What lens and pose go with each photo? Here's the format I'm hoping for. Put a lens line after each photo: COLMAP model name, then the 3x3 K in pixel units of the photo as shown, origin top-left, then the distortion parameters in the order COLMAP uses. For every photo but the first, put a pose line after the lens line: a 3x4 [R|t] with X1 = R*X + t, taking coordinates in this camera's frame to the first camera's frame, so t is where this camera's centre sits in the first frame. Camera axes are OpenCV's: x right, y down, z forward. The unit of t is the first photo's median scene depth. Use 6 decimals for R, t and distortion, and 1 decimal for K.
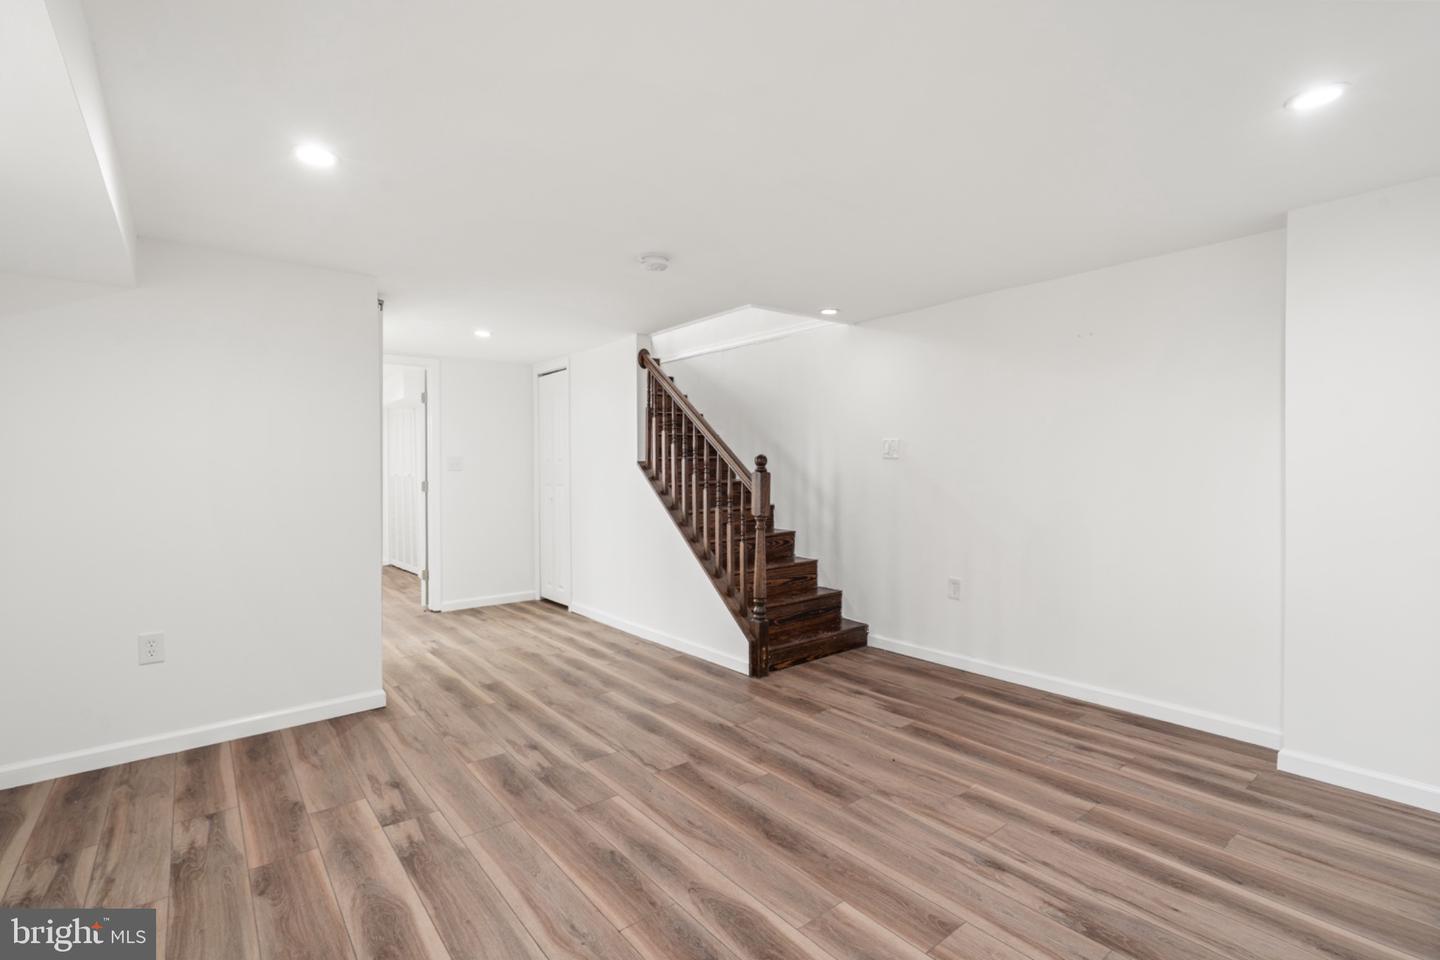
lens RADIAL K [[658.2, 0, 719.0], [0, 658.2, 478.3], [0, 0, 1]] dist [-0.004596, 0.000168]
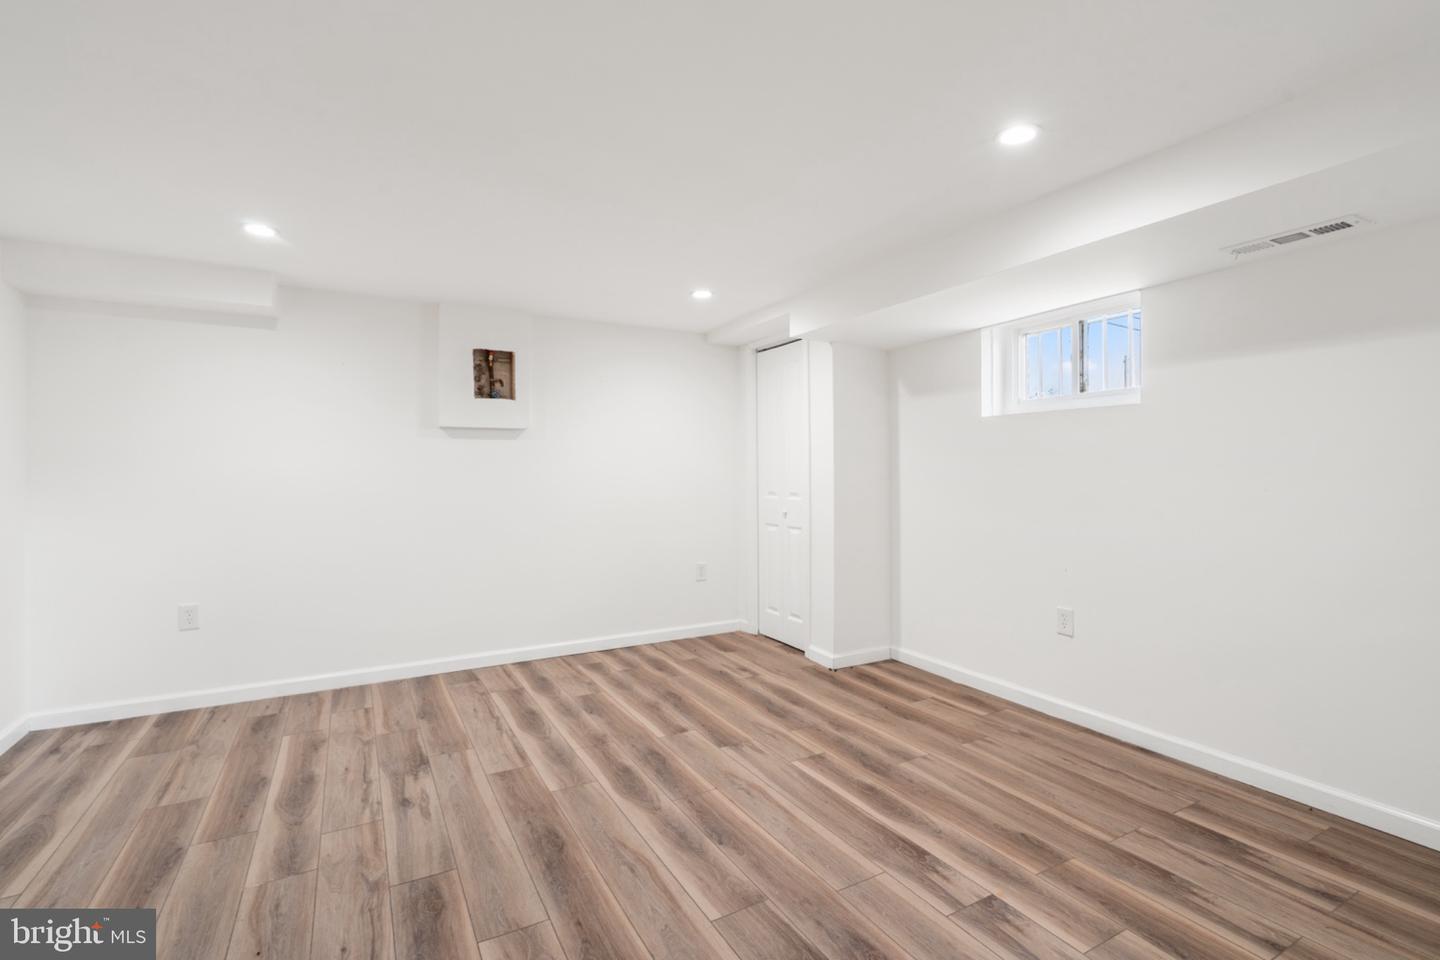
lens RADIAL K [[658.2, 0, 719.0], [0, 658.2, 478.3], [0, 0, 1]] dist [-0.004596, 0.000168]
pose [[-0.985753, 0.008735, 0.167973, -0.333683], [0.013024, 0.999616, 0.024448, -0.021067], [-0.167695, 0.026288, -0.985488, 1.973965]]
